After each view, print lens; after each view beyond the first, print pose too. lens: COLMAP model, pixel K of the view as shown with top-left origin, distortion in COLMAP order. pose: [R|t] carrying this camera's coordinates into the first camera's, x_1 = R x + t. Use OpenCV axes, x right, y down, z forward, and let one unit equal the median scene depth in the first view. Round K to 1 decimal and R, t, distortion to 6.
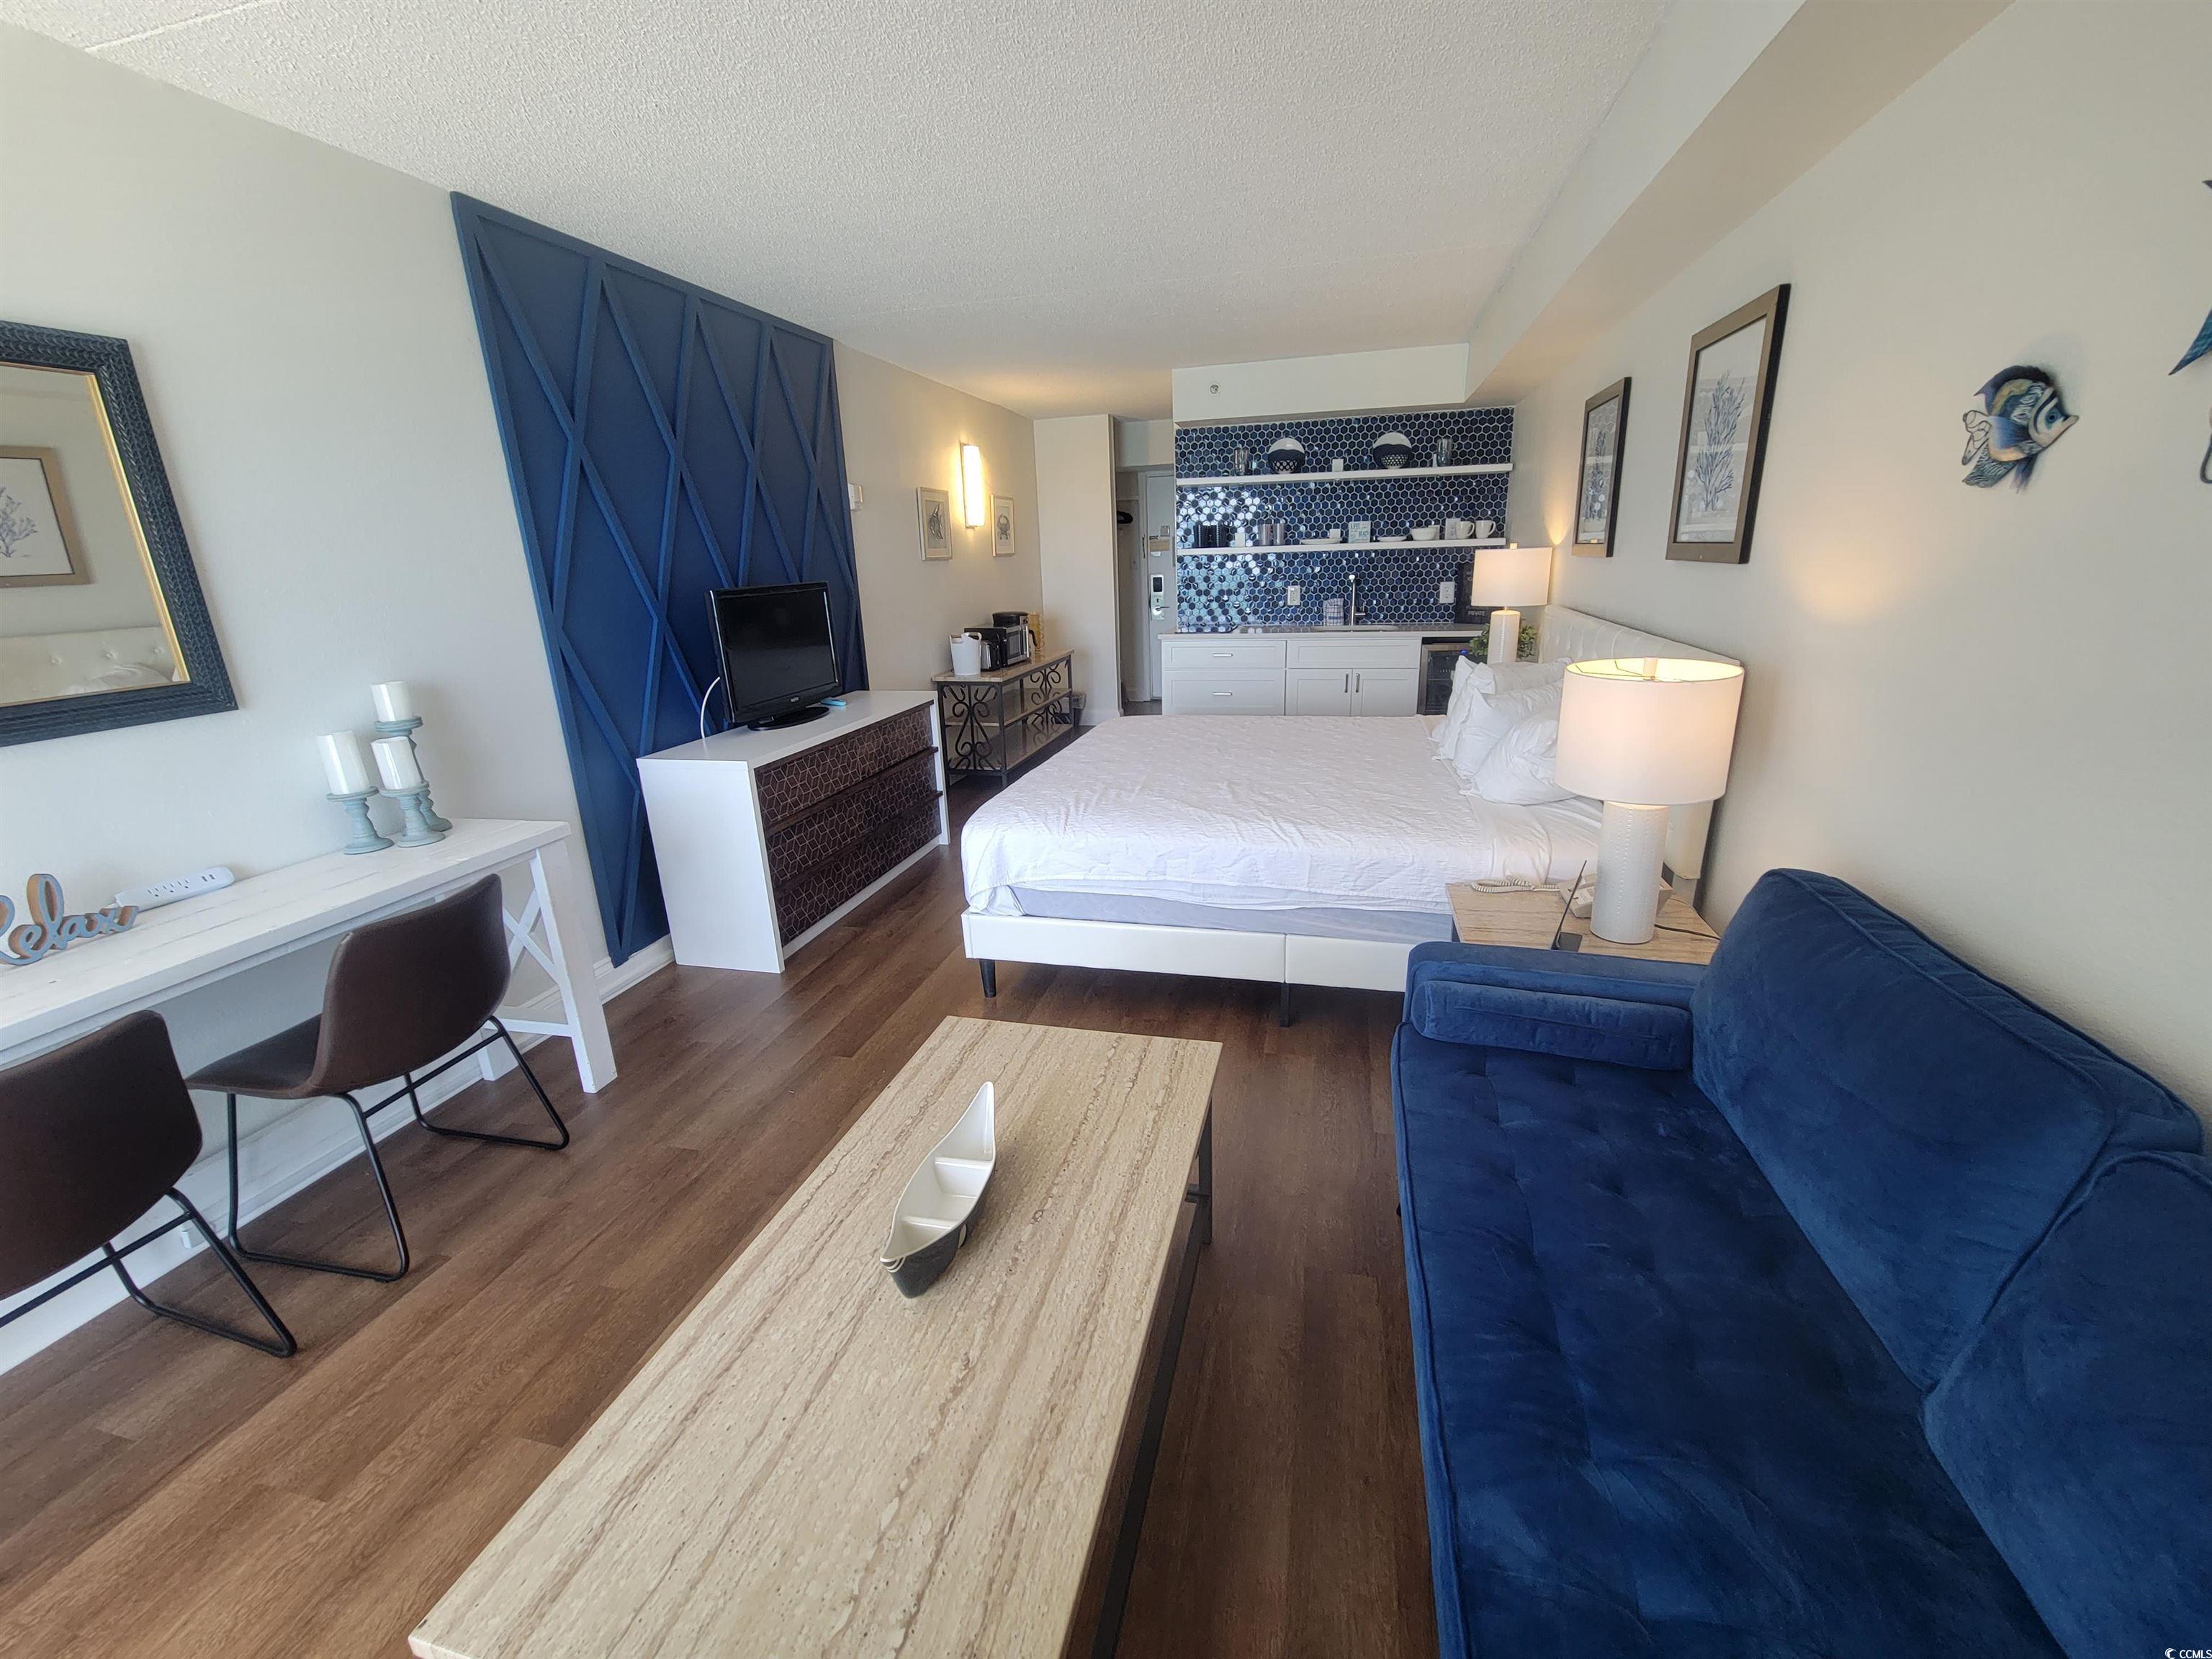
lens RADIAL K [[899.9, 0, 1109.0], [0, 899.9, 818.8], [0, 0, 1]] dist [0.001435, -0.000706]
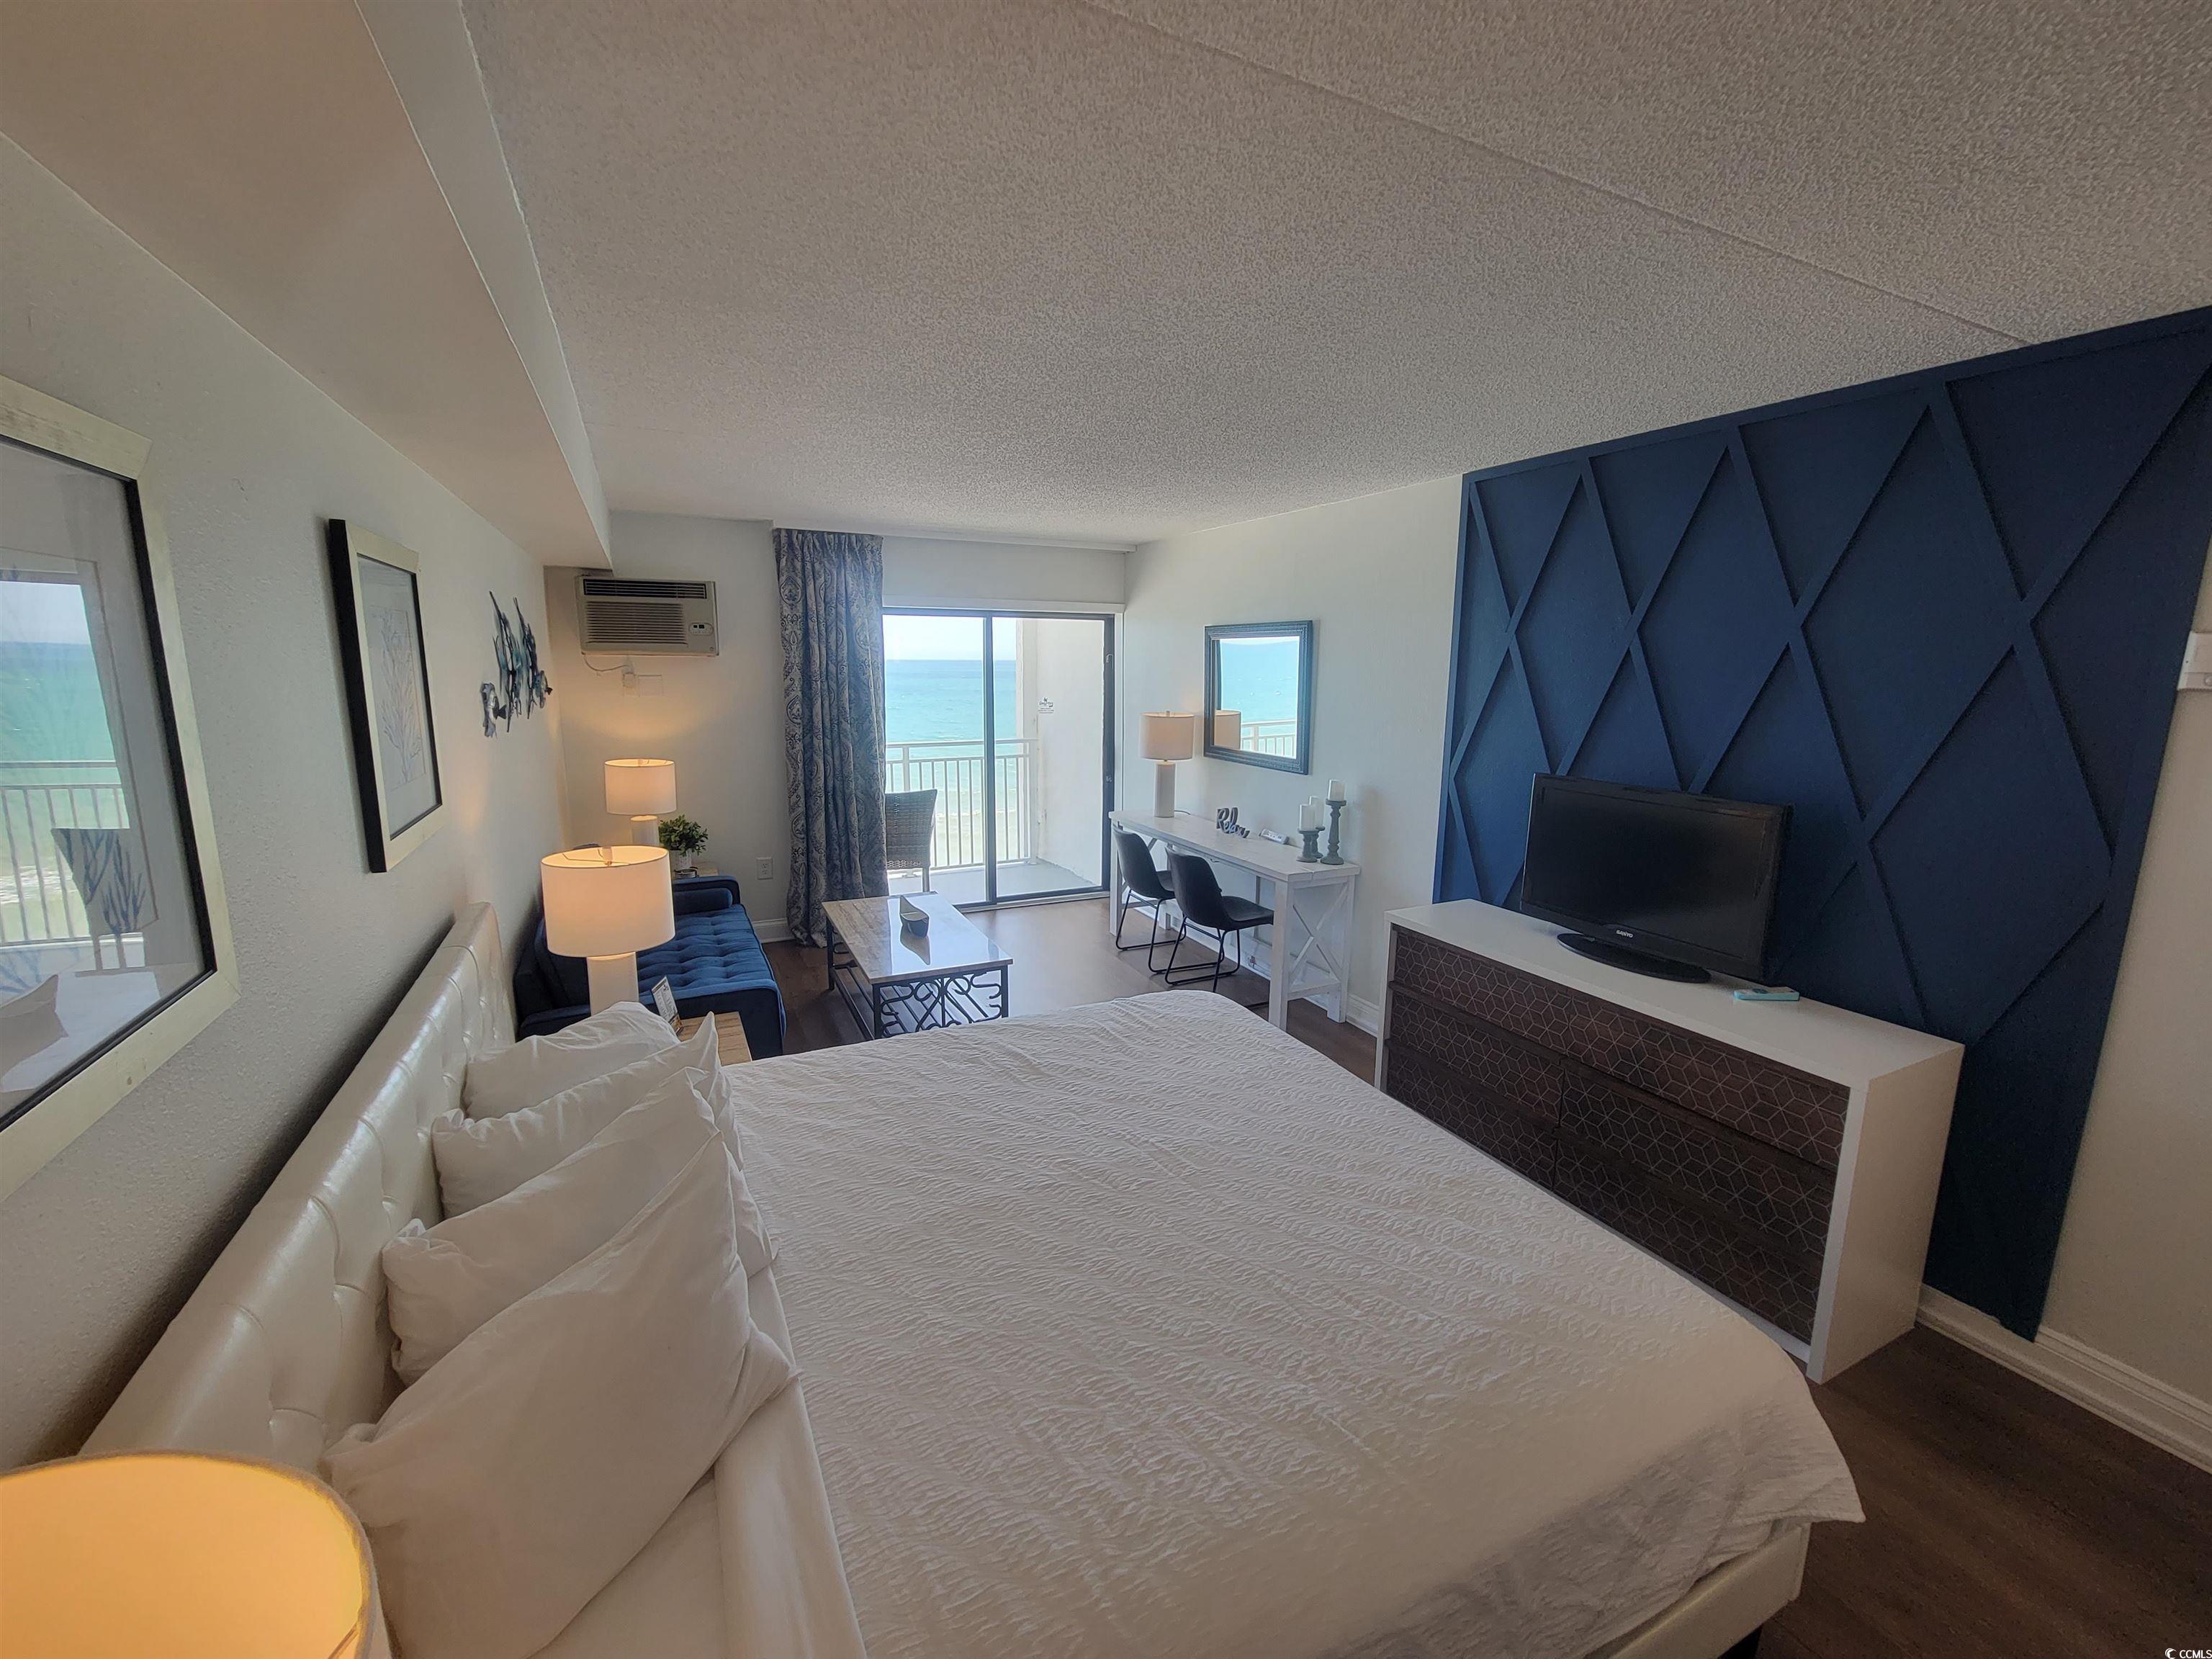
lens RADIAL K [[899.9, 0, 1099.5], [0, 899.9, 829.2], [0, 0, 1]] dist [0.001435, -0.000706]
pose [[-0.759915, 0.151726, -0.632067, 0.652863], [-0.166105, 0.894767, 0.414489, -0.656503], [0.628442, 0.419966, -0.654744, 1.718753]]
